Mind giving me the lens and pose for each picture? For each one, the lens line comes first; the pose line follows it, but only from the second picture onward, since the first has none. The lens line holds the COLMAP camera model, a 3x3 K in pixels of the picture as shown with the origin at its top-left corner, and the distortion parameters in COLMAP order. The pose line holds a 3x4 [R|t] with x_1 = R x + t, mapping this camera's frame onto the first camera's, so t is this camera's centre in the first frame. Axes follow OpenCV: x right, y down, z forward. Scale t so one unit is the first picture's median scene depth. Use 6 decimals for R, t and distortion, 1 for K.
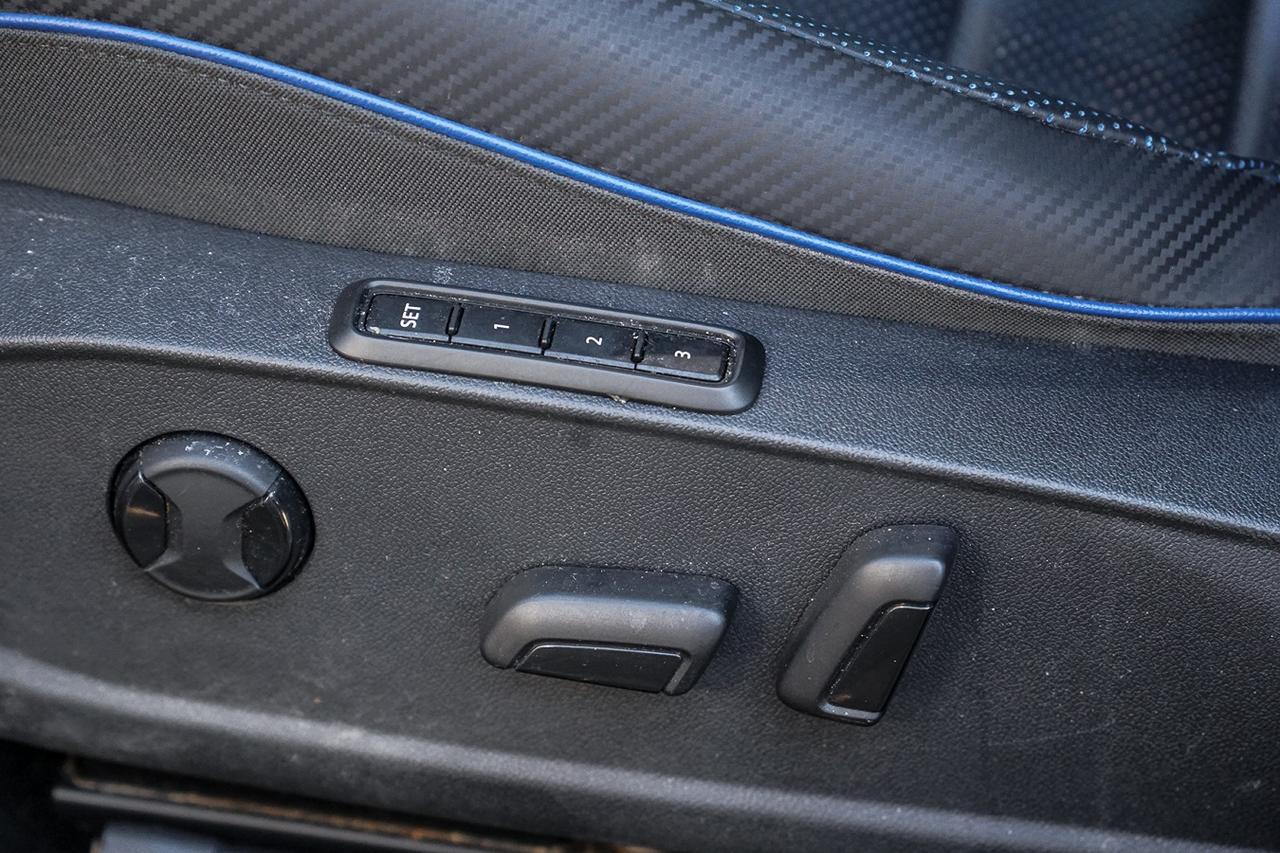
lens RADIAL K [[3625.7, 0, 640.0], [0, 3625.7, 426.5], [0, 0, 1]] dist [0.606524, -0.240409]
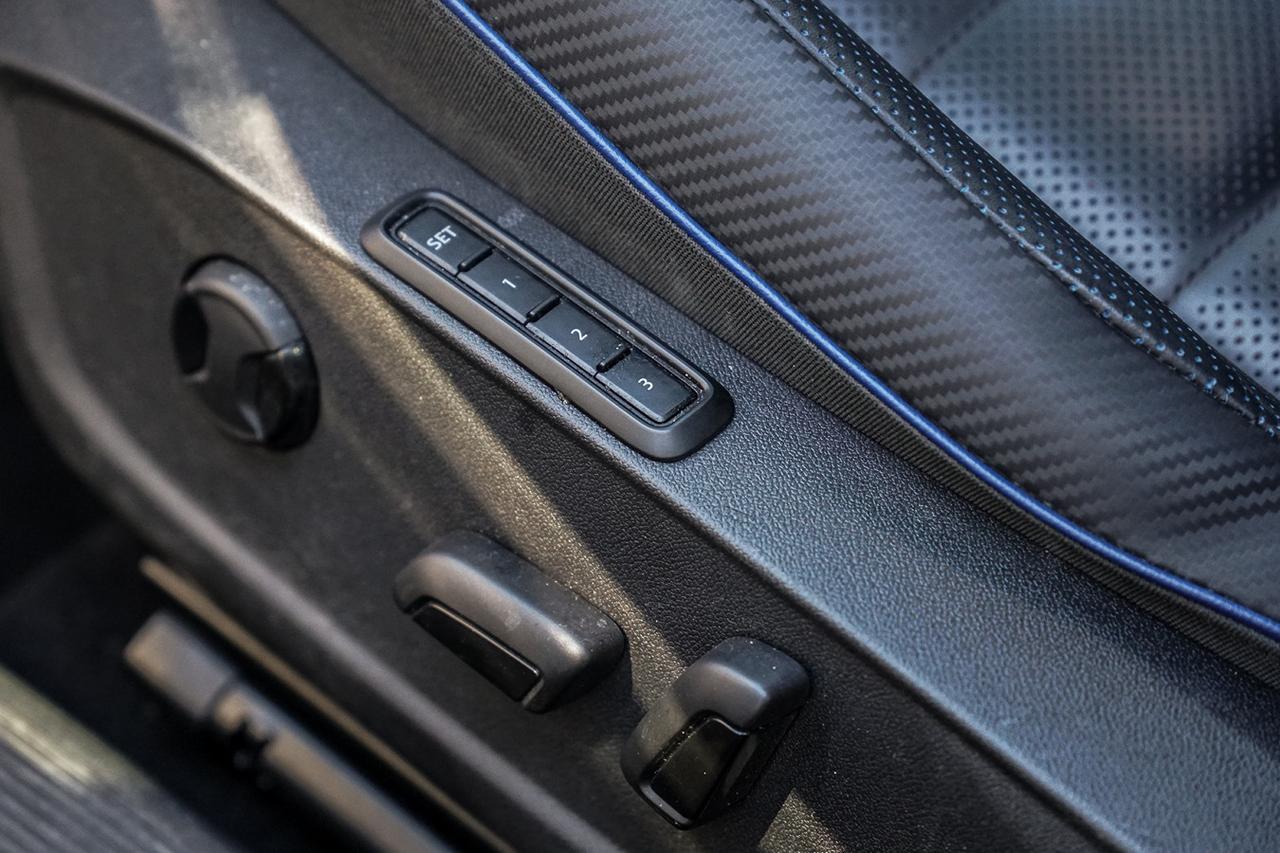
lens RADIAL K [[3625.7, 0, 640.0], [0, 3625.7, 426.5], [0, 0, 1]] dist [0.606524, -0.240409]
pose [[0.836649, 0.406640, -0.366964, 0.361514], [-0.405273, 0.910264, 0.084689, -0.088833], [0.368473, 0.077866, 0.926372, 0.116979]]
